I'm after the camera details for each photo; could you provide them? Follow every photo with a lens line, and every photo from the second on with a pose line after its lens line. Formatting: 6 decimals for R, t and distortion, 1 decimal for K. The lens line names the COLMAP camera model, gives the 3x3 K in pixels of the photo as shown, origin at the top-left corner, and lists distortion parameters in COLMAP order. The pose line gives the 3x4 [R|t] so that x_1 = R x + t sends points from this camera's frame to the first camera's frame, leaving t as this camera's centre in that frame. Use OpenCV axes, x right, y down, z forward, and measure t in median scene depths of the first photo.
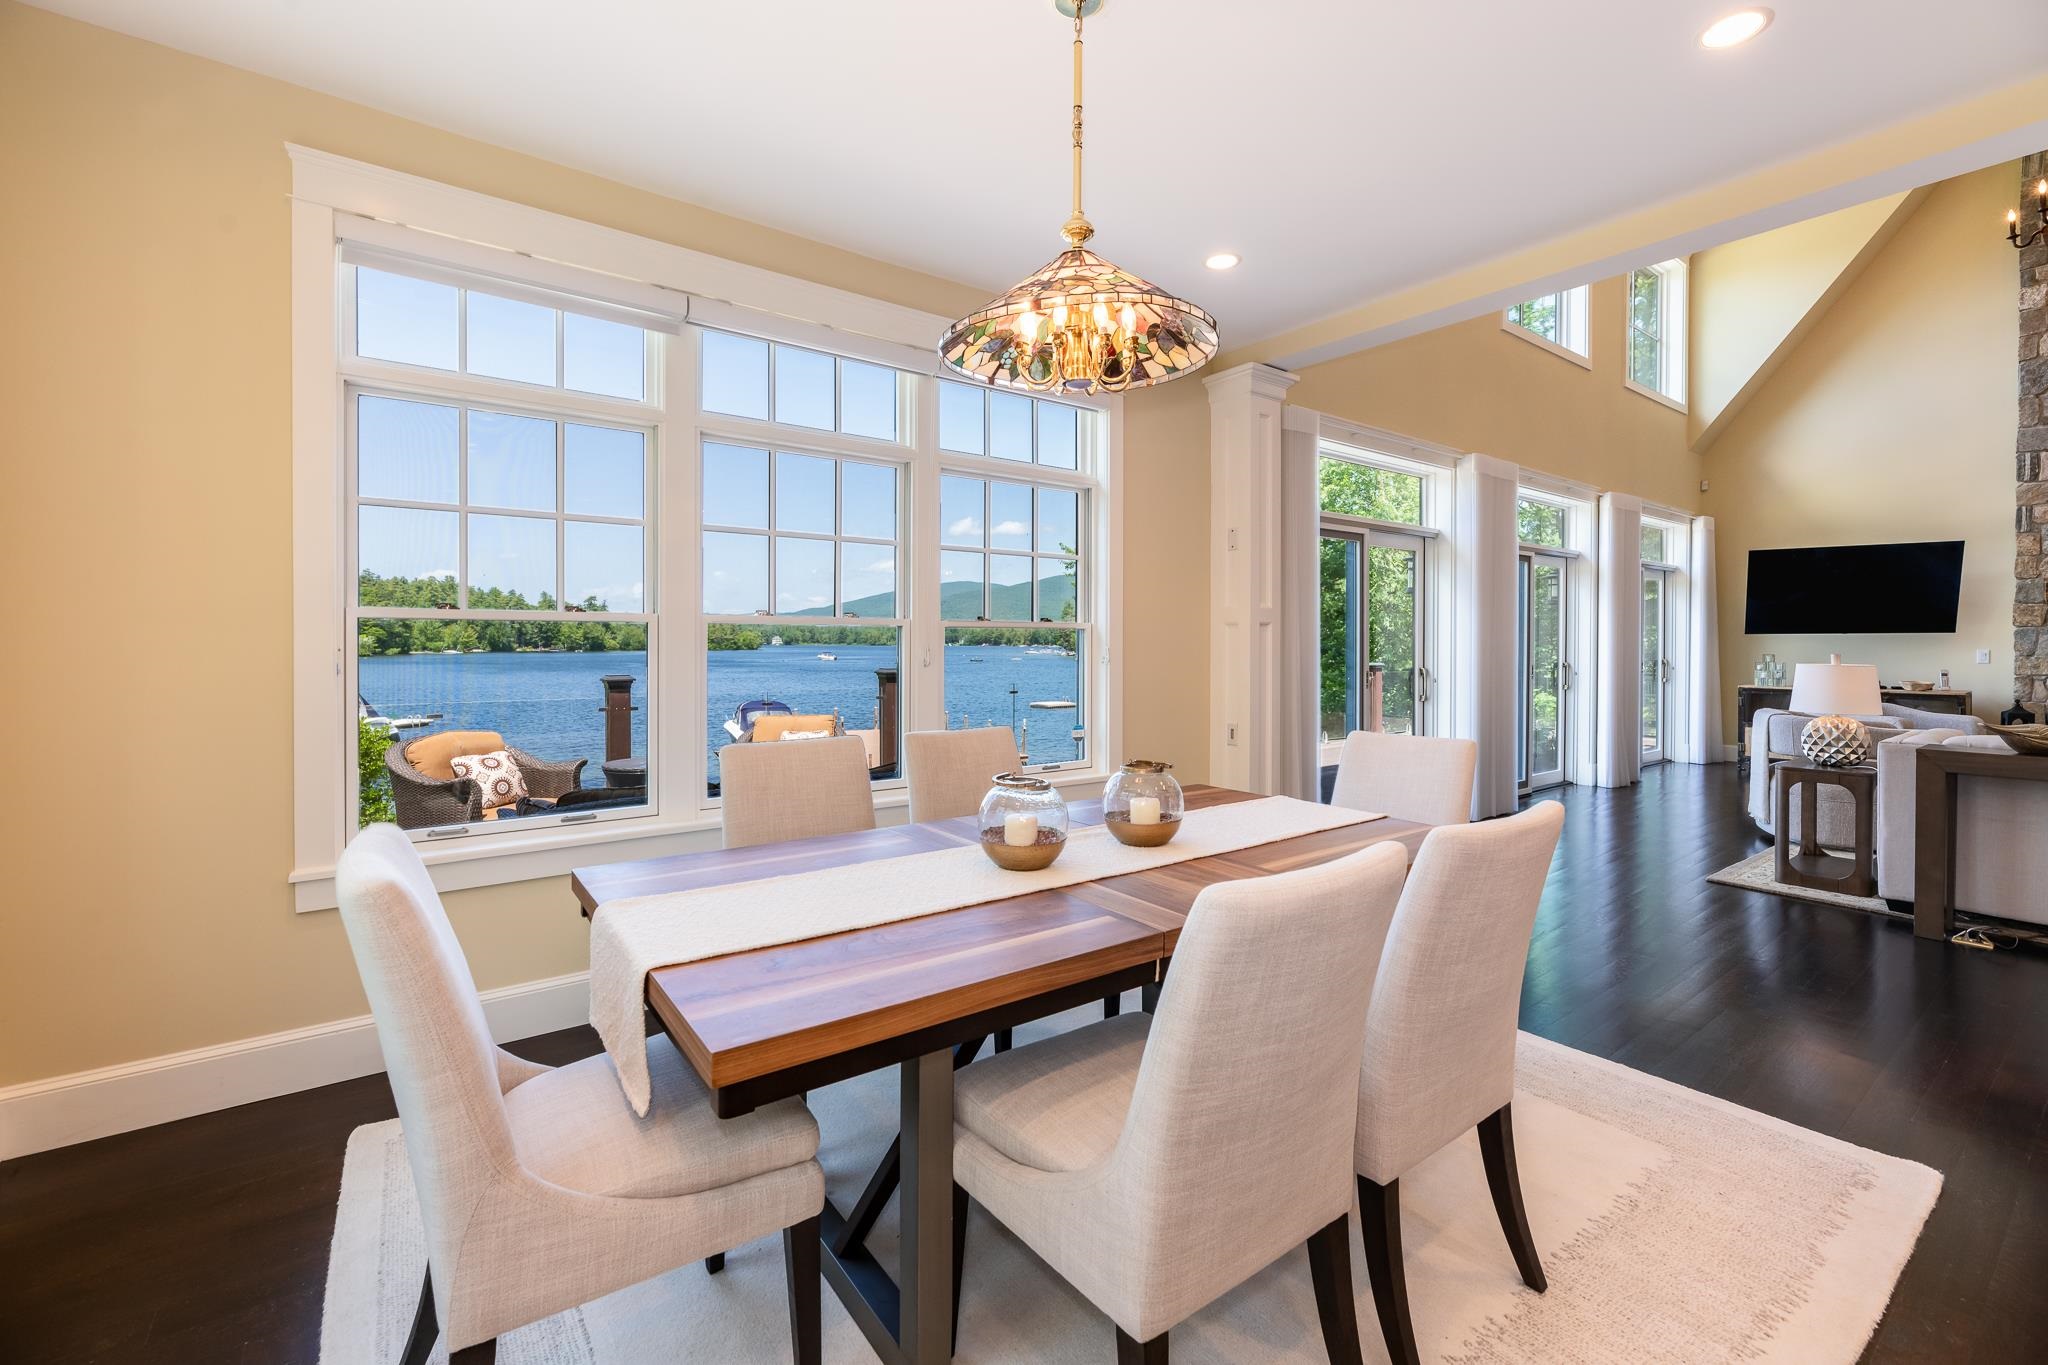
lens RADIAL K [[851.2, 0, 1015.5], [0, 851.2, 648.7], [0, 0, 1]] dist [-0.002155, -0.000292]
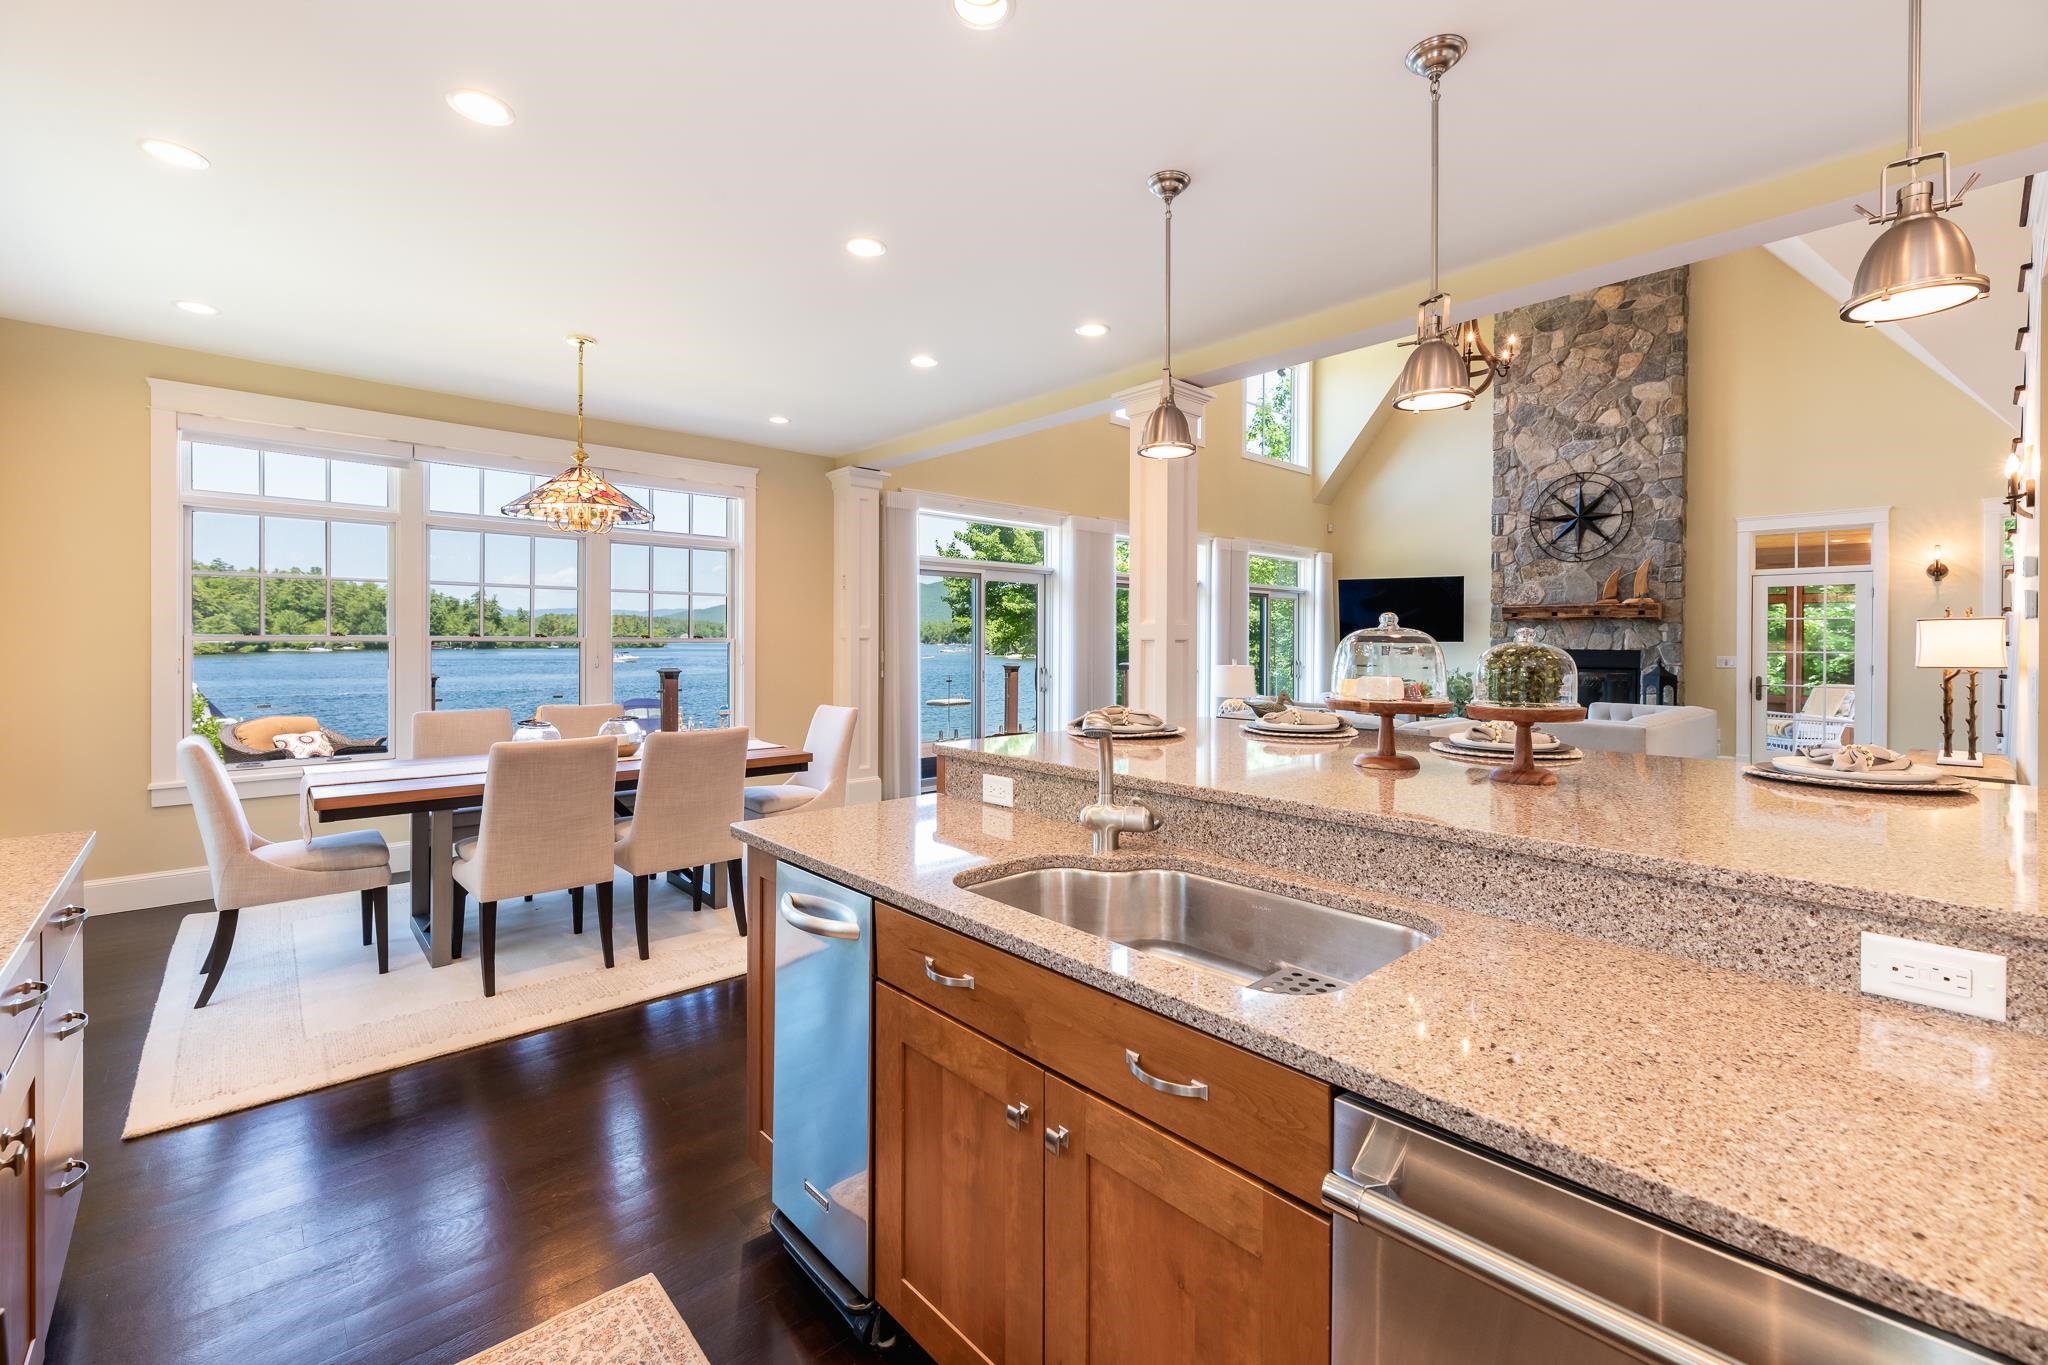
lens RADIAL K [[850.4, 0, 1029.9], [0, 850.4, 647.0], [0, 0, 1]] dist [0.000886, 0.000175]
pose [[0.993947, 0.001760, 0.109845, 0.304135], [-0.001721, 0.999998, -0.000445, -0.010651], [-0.109846, 0.000254, 0.993949, -0.377876]]
